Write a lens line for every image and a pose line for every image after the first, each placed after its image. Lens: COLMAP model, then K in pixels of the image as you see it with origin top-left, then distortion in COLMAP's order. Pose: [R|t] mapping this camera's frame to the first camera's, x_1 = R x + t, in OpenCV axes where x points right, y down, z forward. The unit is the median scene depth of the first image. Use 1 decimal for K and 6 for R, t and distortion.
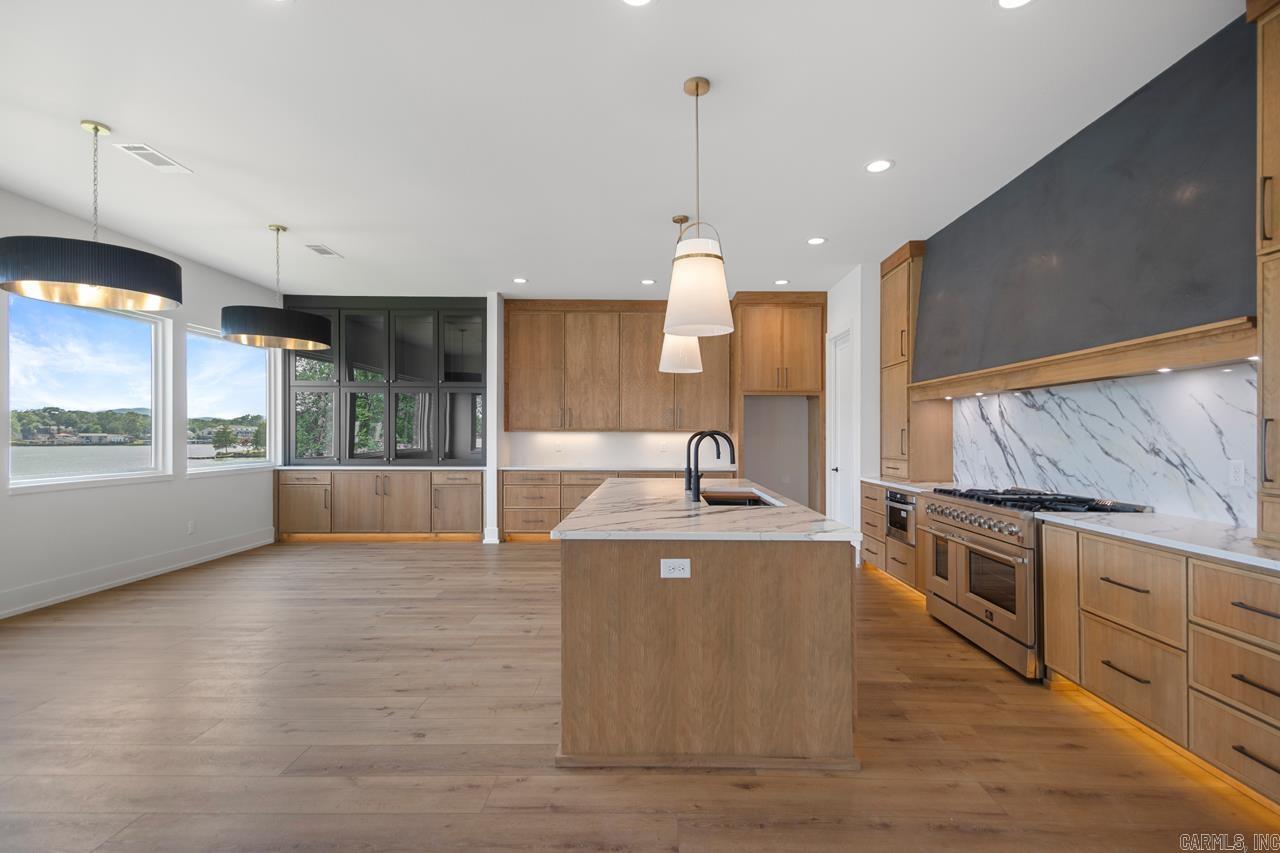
lens RADIAL K [[585.5, 0, 634.9], [0, 585.5, 436.3], [0, 0, 1]] dist [0.028362, -0.005785]
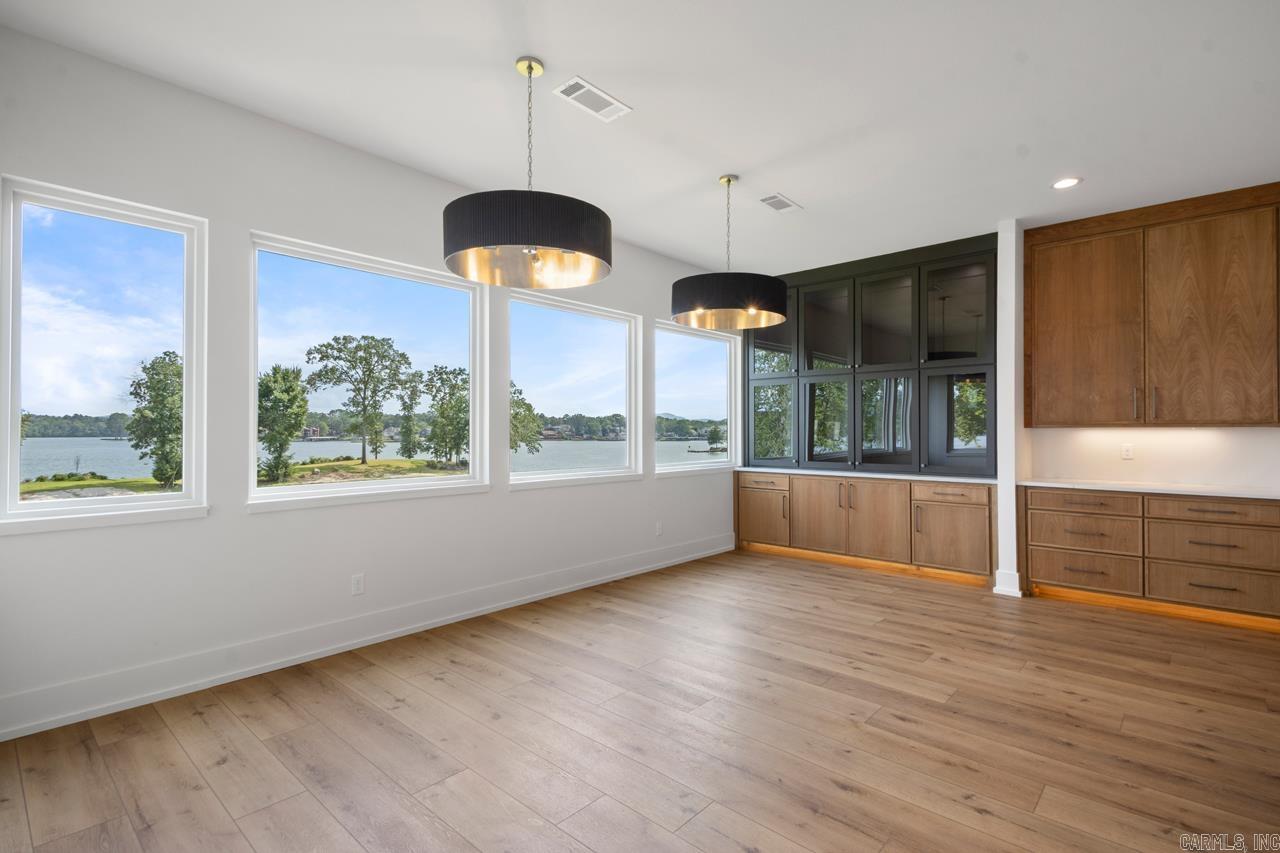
lens RADIAL K [[585.5, 0, 647.0], [0, 585.5, 427.4], [0, 0, 1]] dist [0.028362, -0.005785]
pose [[0.751036, -0.007449, -0.660219, -0.104513], [-0.000494, 0.999930, -0.011845, -0.000294], [0.660261, 0.009222, 0.750980, 0.216830]]
